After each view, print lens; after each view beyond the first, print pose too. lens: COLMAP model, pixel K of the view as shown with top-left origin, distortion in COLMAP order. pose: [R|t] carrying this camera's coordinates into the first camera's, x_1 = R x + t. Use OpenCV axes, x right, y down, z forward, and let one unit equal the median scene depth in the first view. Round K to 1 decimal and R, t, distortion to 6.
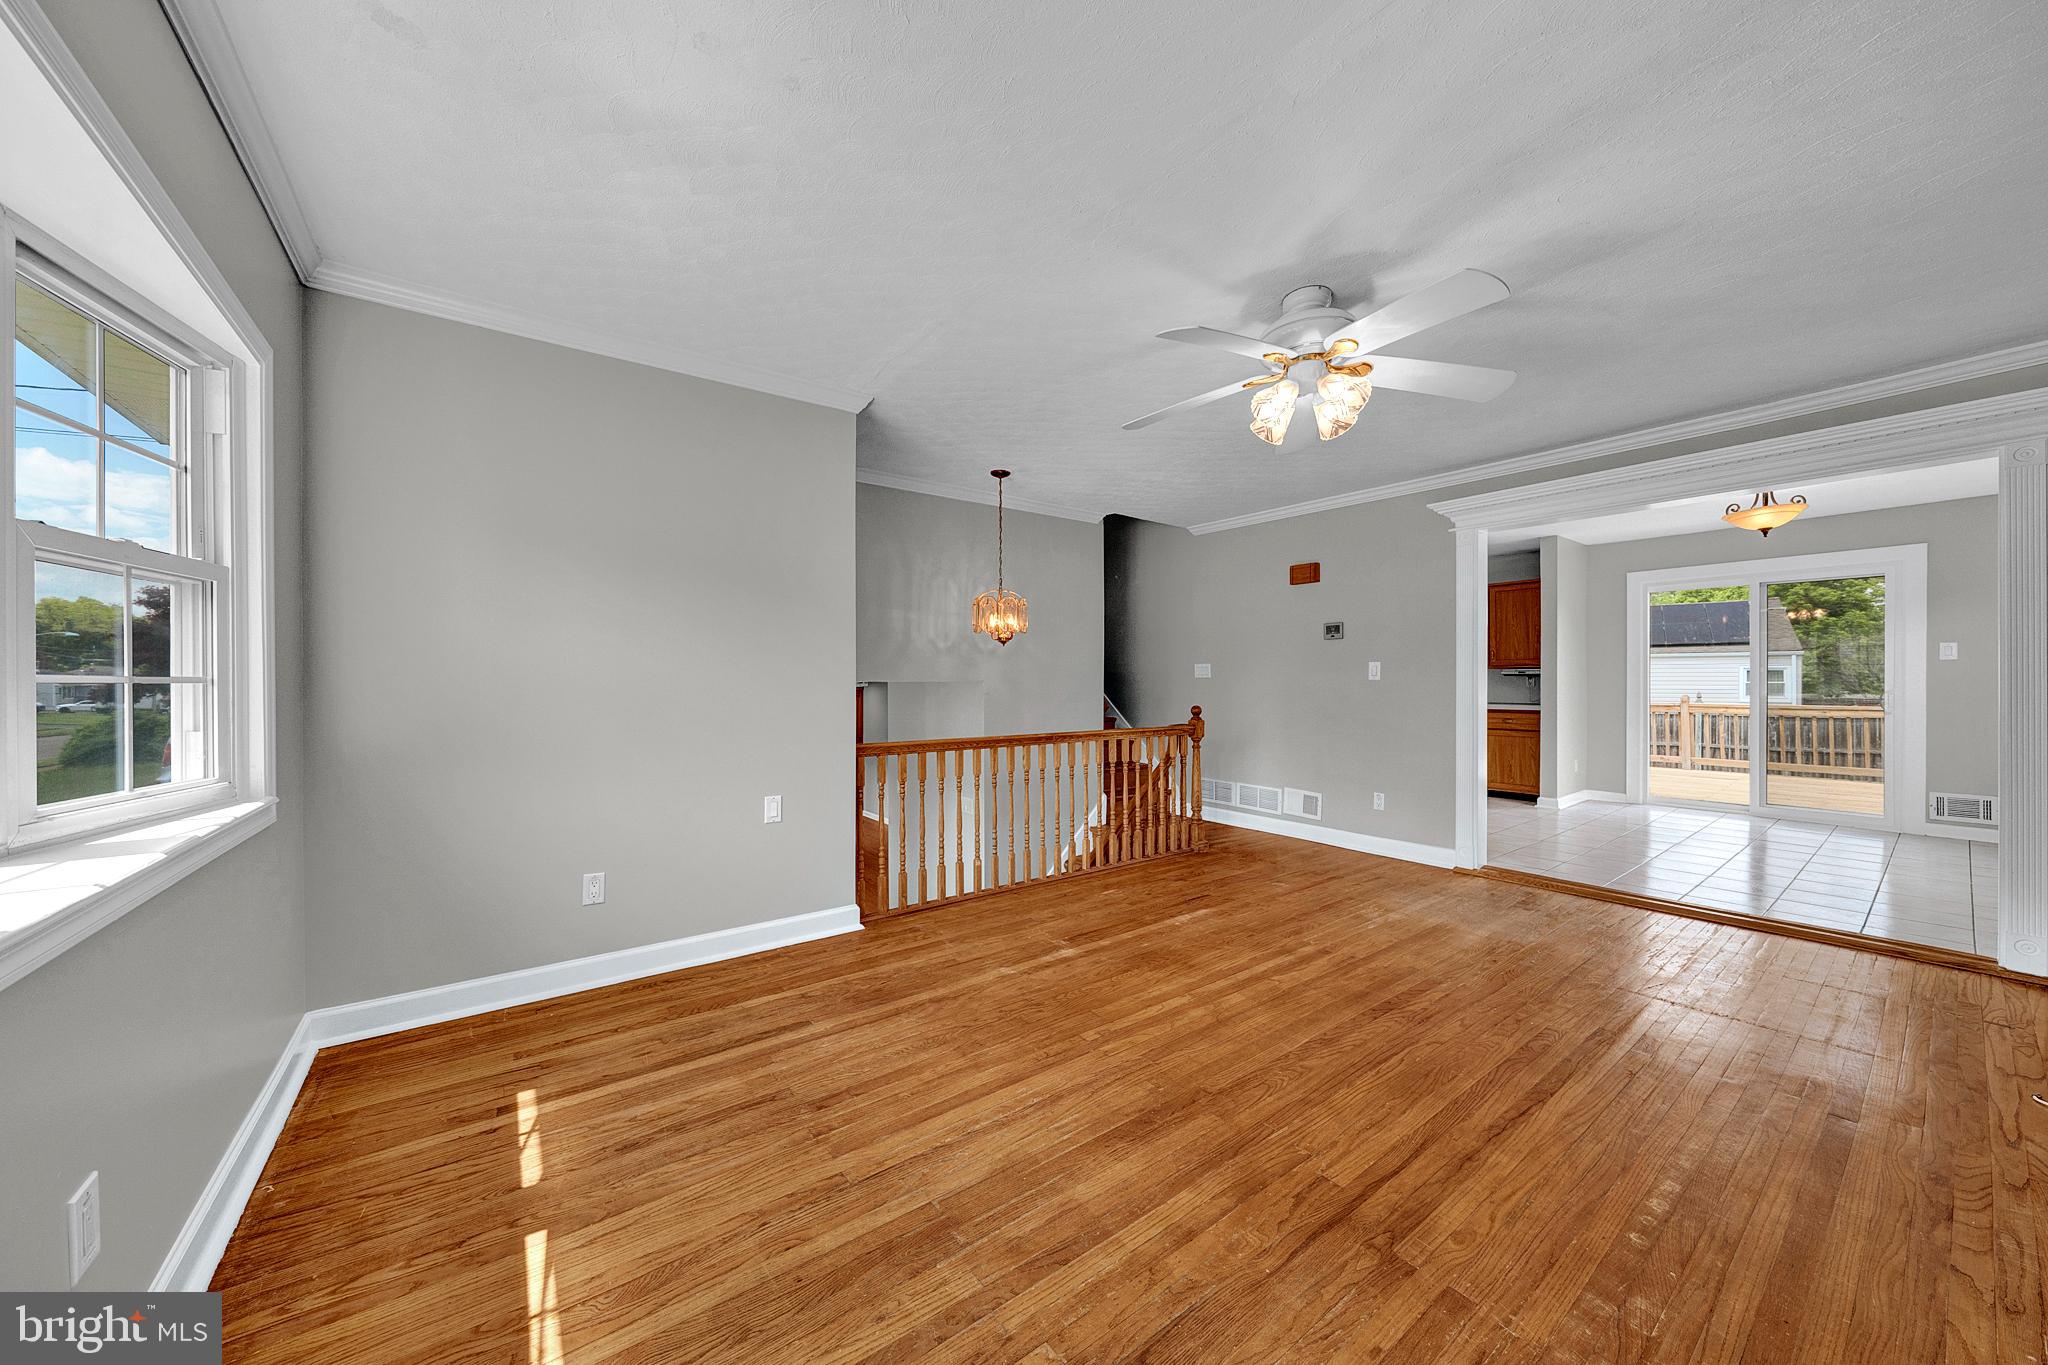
lens RADIAL K [[709.7, 0, 1011.7], [0, 709.7, 680.0], [0, 0, 1]] dist [-0.004901, -0.000158]
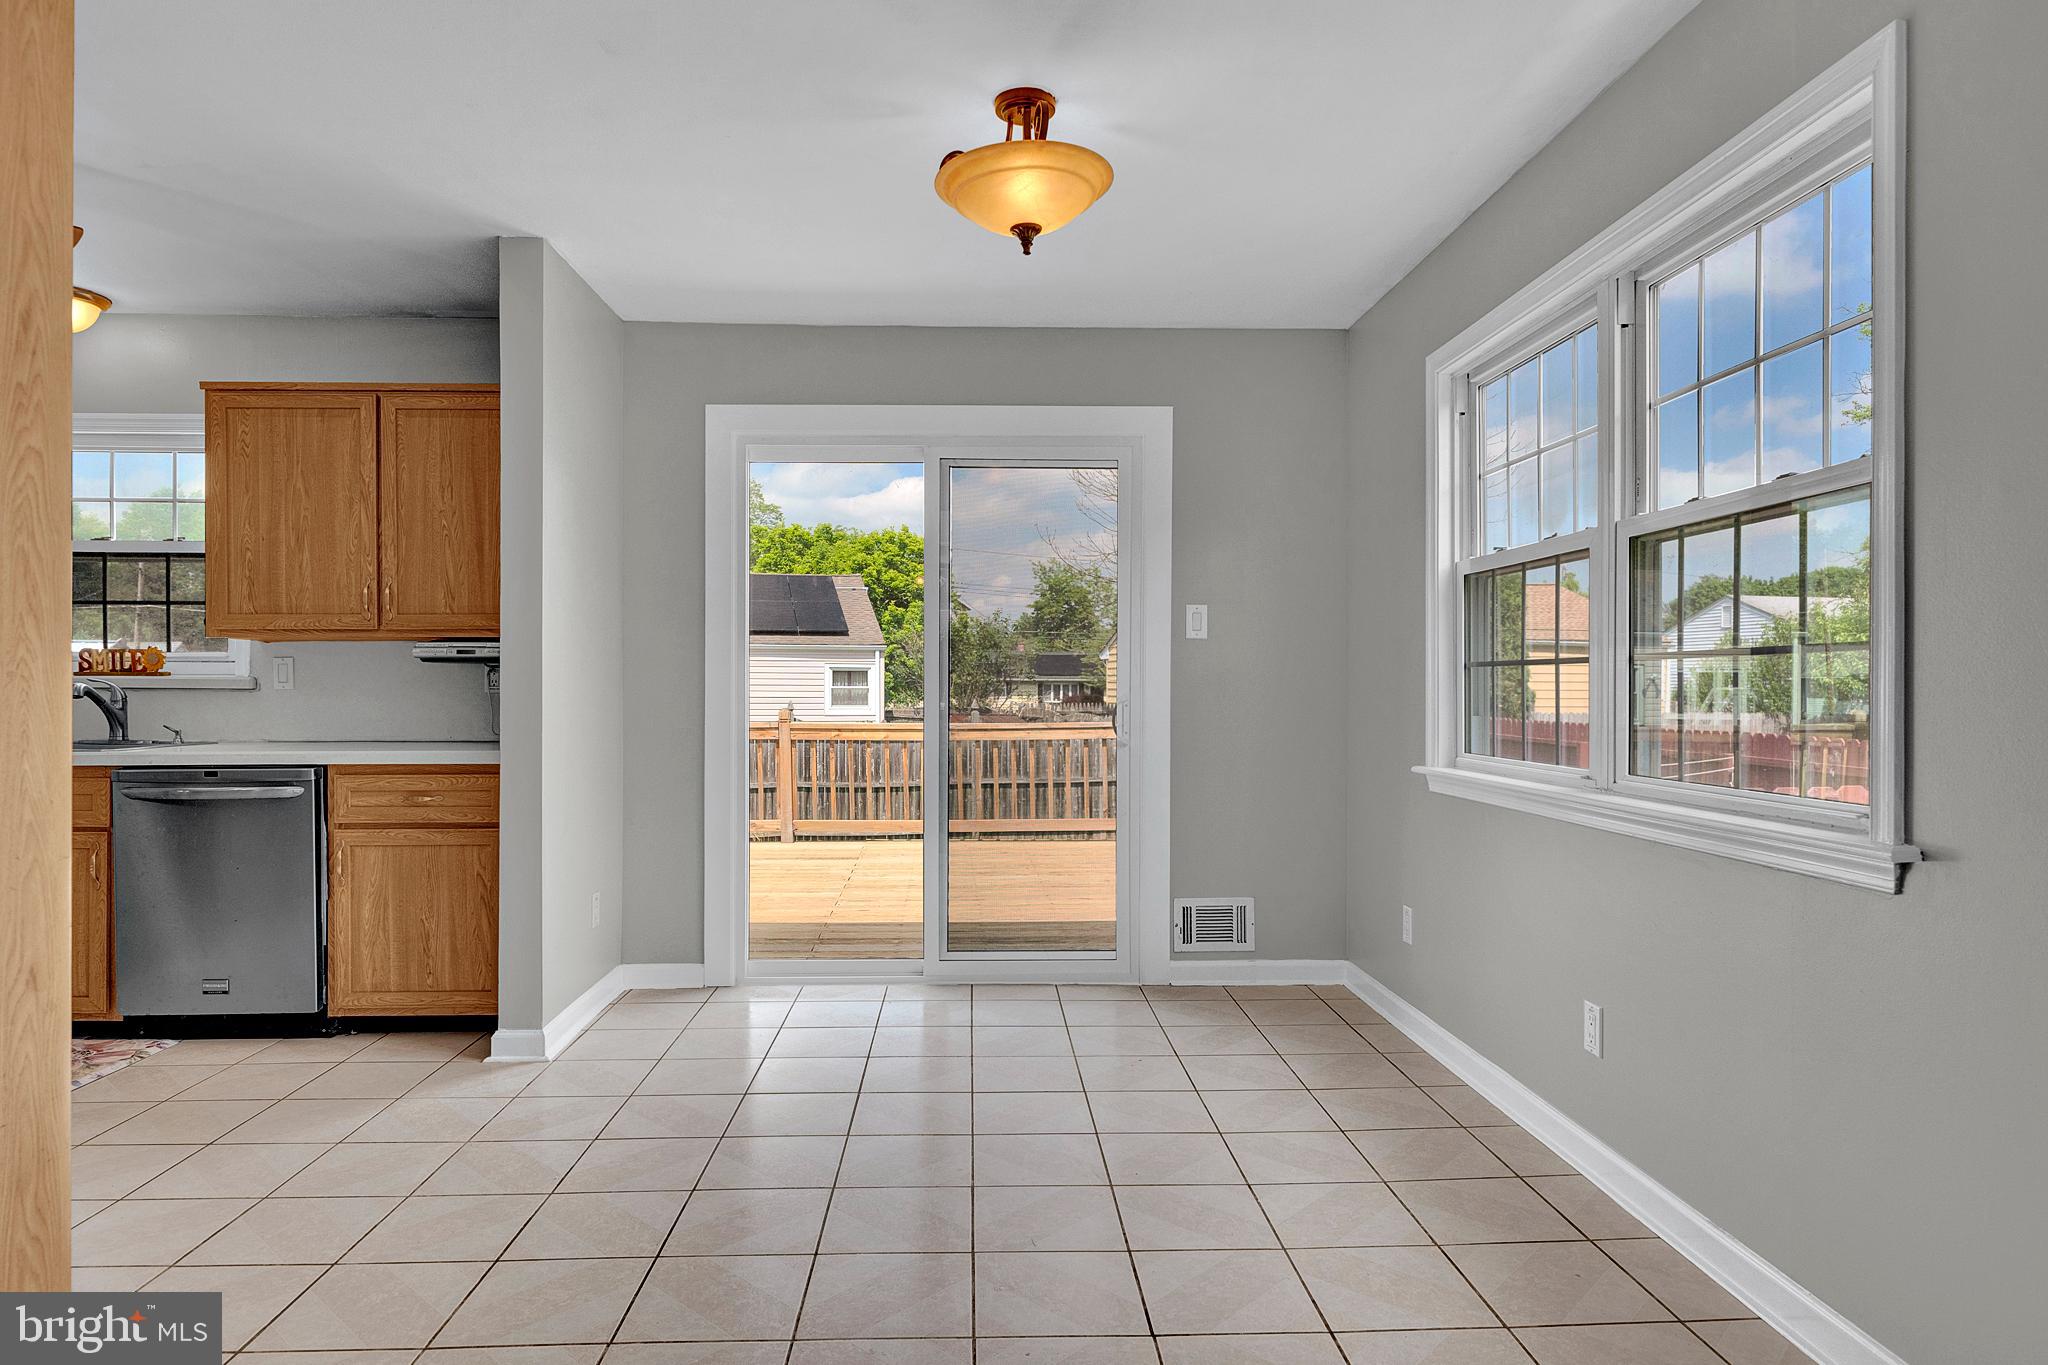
lens RADIAL K [[1217.1, 0, 1012.8], [0, 1217.1, 694.2], [0, 0, 1]] dist [0.001931, -0.000579]
pose [[0.566505, -0.002248, 0.824055, 0.408457], [-0.004322, 0.999974, 0.005699, 0.005992], [-0.824047, -0.006789, 0.566481, 0.474270]]
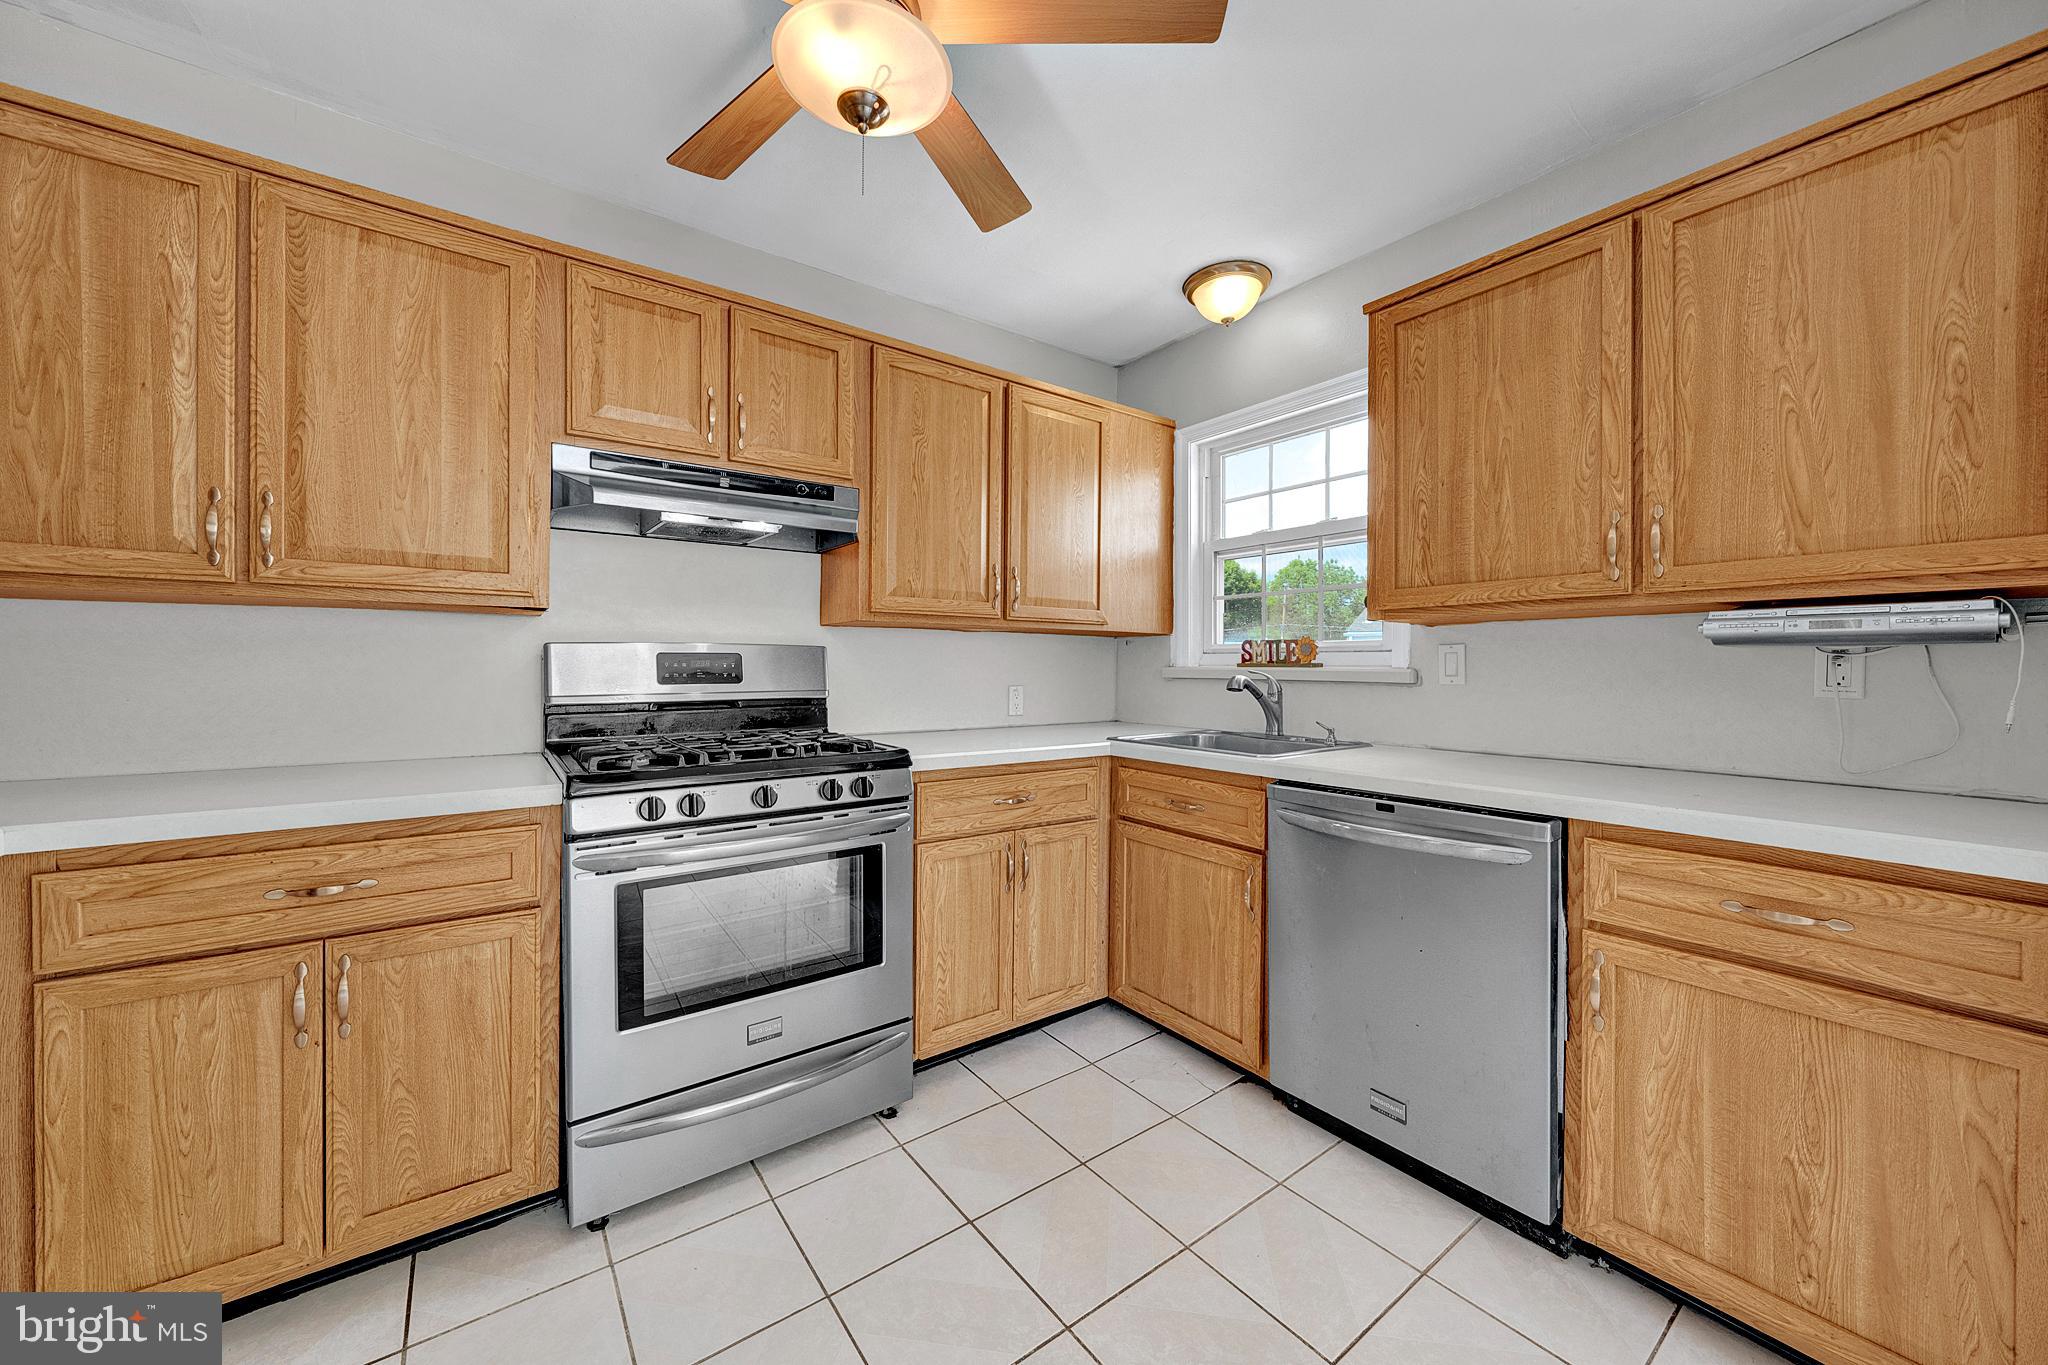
lens RADIAL K [[741.9, 0, 1012.2], [0, 741.9, 671.7], [0, 0, 1]] dist [-0.007147, 0.000533]
pose [[0.999979, 0.005303, -0.003652, 0.541991], [-0.005269, 0.999943, 0.009291, 0.001362], [0.003701, -0.009272, 0.999950, 0.859337]]
